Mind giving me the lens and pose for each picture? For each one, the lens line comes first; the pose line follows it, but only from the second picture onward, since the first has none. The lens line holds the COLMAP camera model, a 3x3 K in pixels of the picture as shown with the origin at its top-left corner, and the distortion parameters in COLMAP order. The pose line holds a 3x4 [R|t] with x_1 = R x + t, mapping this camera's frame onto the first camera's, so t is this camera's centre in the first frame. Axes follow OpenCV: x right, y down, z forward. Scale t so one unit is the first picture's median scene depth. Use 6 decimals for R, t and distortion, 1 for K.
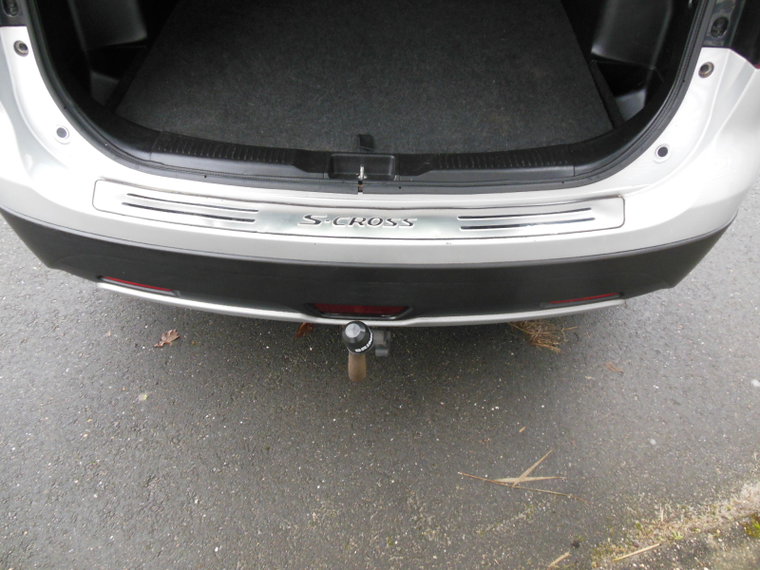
lens RADIAL K [[556.4, 0, 380.5], [0, 556.4, 285.0], [0, 0, 1]] dist [-0.004891, 0.000445]
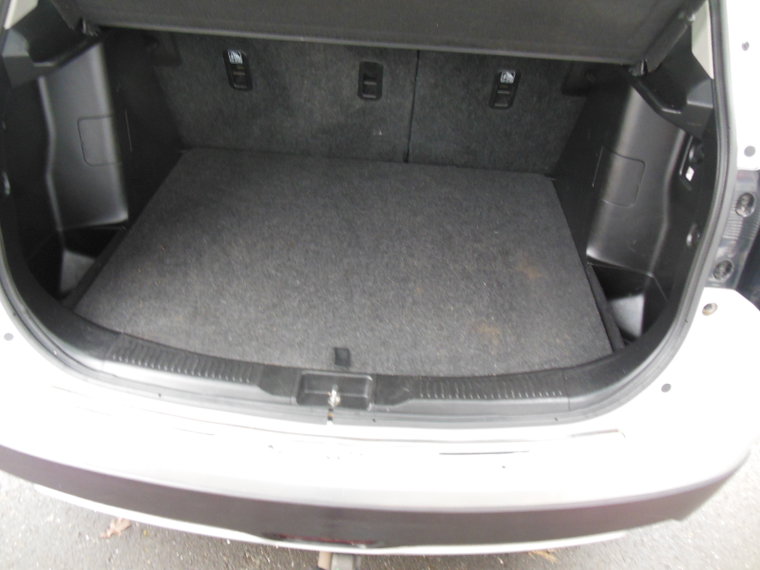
lens RADIAL K [[559.2, 0, 382.5], [0, 559.2, 282.8], [0, 0, 1]] dist [-0.035794, 0.041631]
pose [[0.998847, 0.047994, -0.000706, 0.033649], [-0.047411, 0.984204, -0.170572, -0.212532], [-0.007491, 0.170409, 0.985345, 0.070917]]
